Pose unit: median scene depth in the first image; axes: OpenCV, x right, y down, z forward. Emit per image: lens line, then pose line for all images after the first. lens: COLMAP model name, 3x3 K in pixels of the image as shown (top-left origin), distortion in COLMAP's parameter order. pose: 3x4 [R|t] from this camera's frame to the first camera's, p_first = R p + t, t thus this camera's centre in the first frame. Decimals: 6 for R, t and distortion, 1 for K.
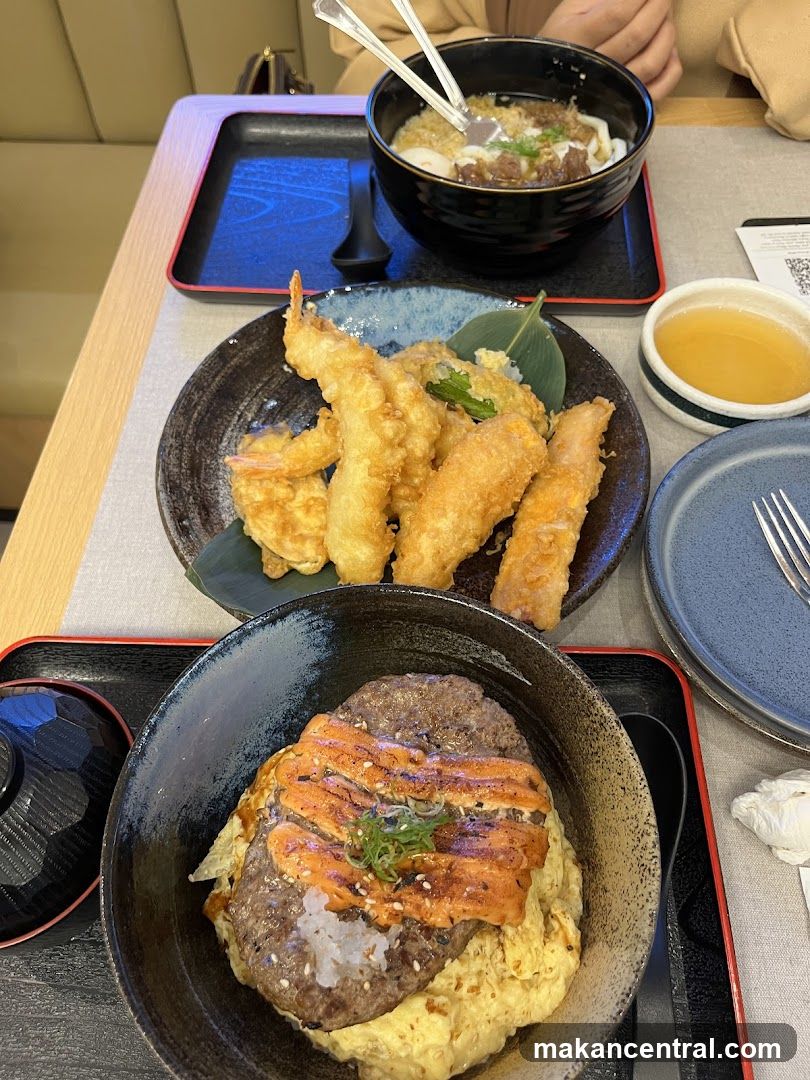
lens RADIAL K [[848.7, 0, 405.0], [0, 848.7, 540.0], [0, 0, 1]] dist [0.043597, -0.039203]
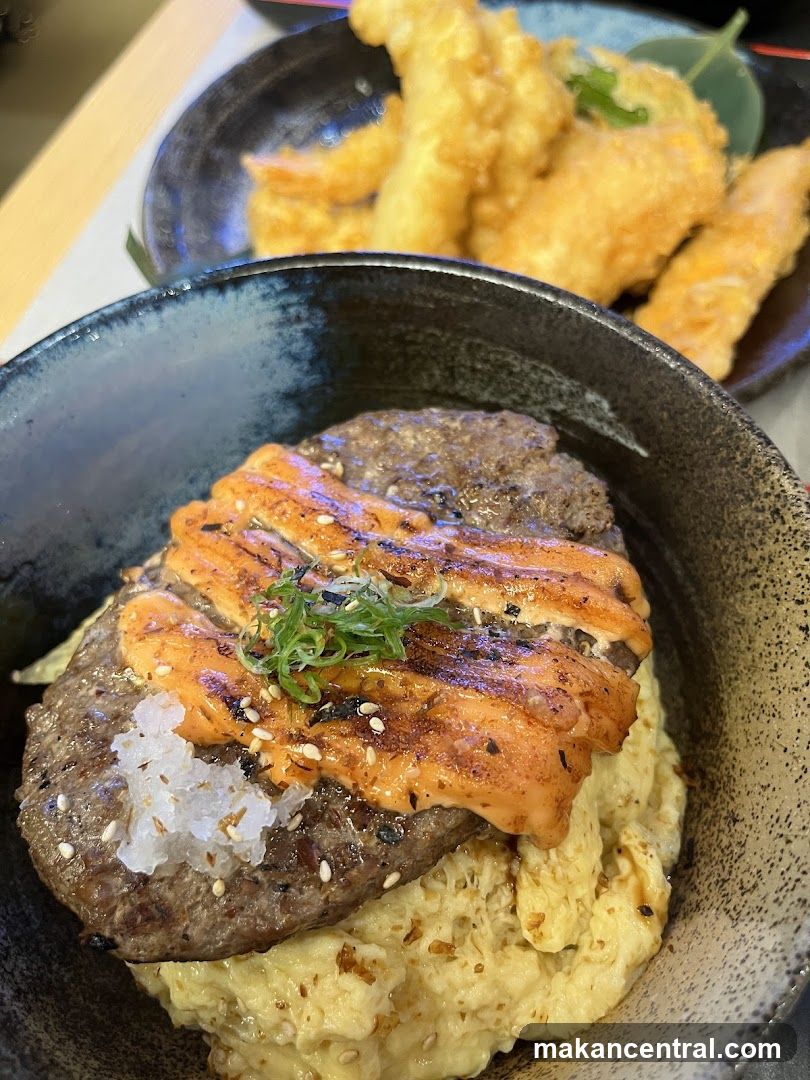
lens RADIAL K [[877.6, 0, 405.0], [0, 877.6, 540.0], [0, 0, 1]] dist [0.000315, 0.001909]
pose [[0.980248, 0.152378, -0.126078, 0.084936], [-0.149656, 0.988257, 0.030846, 0.265161], [0.129298, -0.011368, 0.991541, 0.470211]]
